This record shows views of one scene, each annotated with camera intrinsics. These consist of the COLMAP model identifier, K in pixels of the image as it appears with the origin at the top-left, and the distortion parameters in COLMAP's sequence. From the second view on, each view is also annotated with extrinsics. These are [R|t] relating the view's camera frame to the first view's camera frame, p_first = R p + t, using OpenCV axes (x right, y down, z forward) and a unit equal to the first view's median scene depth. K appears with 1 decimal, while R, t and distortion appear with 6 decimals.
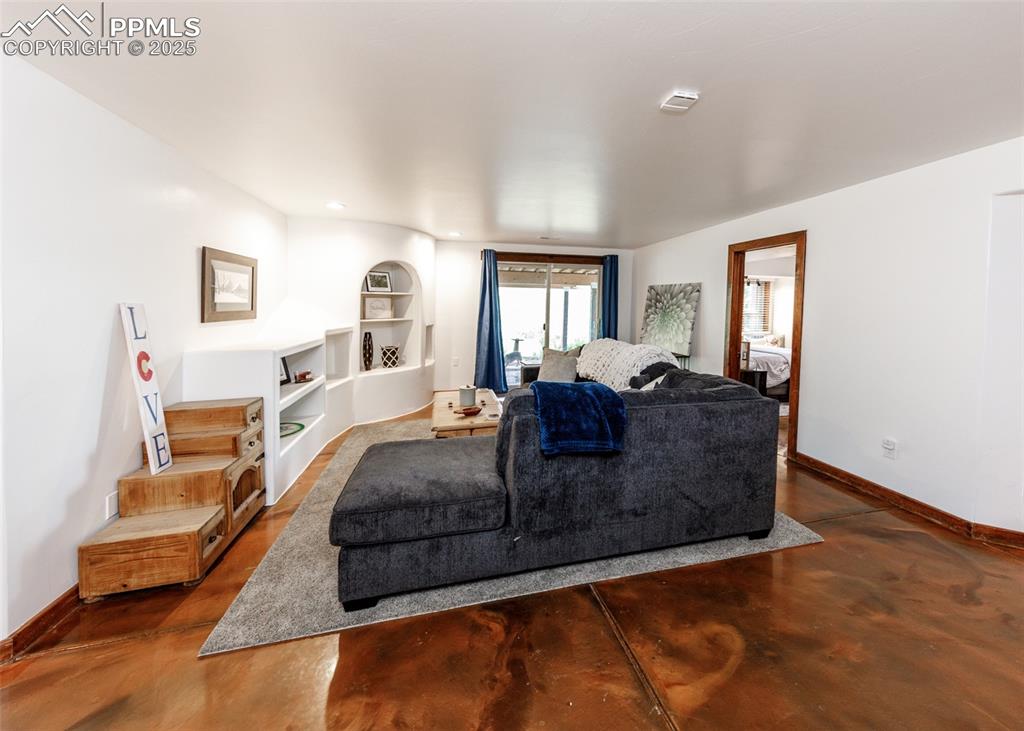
lens RADIAL K [[397.9, 0, 548.9], [0, 397.9, 363.6], [0, 0, 1]] dist [0.001860, 0.000170]
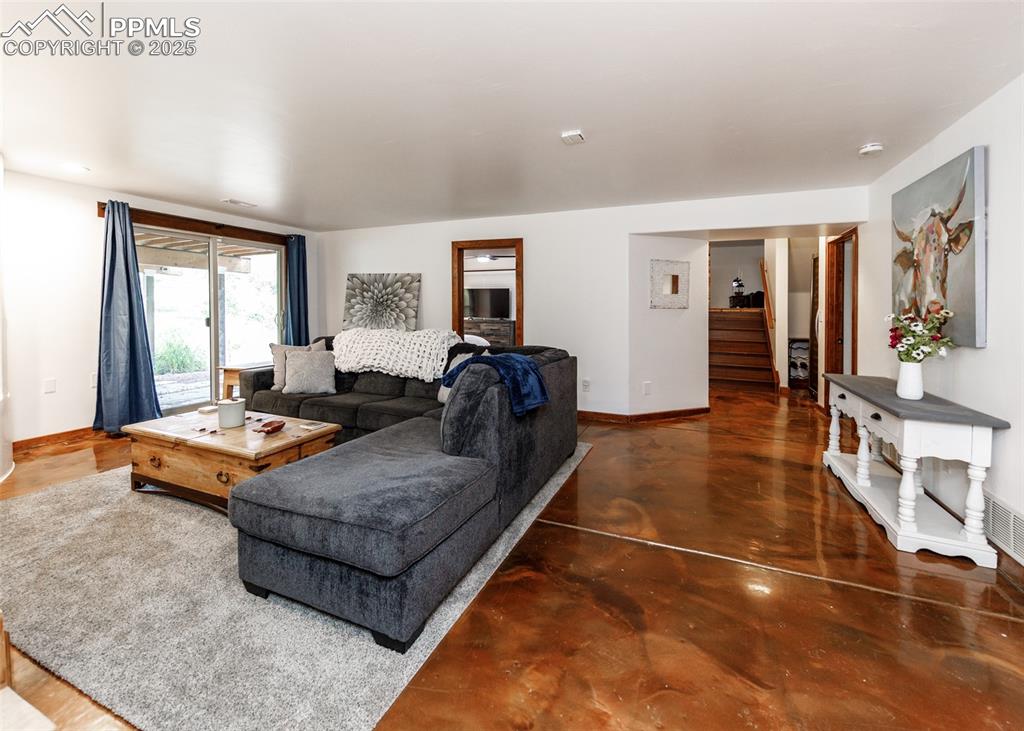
lens RADIAL K [[430.5, 0, 512.0], [0, 430.5, 365.5], [0, 0, 1]] dist [0.000350, -0.000027]
pose [[0.615235, -0.108184, 0.780886, -0.362765], [0.110199, 0.992616, 0.050695, 0.009679], [-0.780604, 0.054864, 0.622613, 0.094235]]
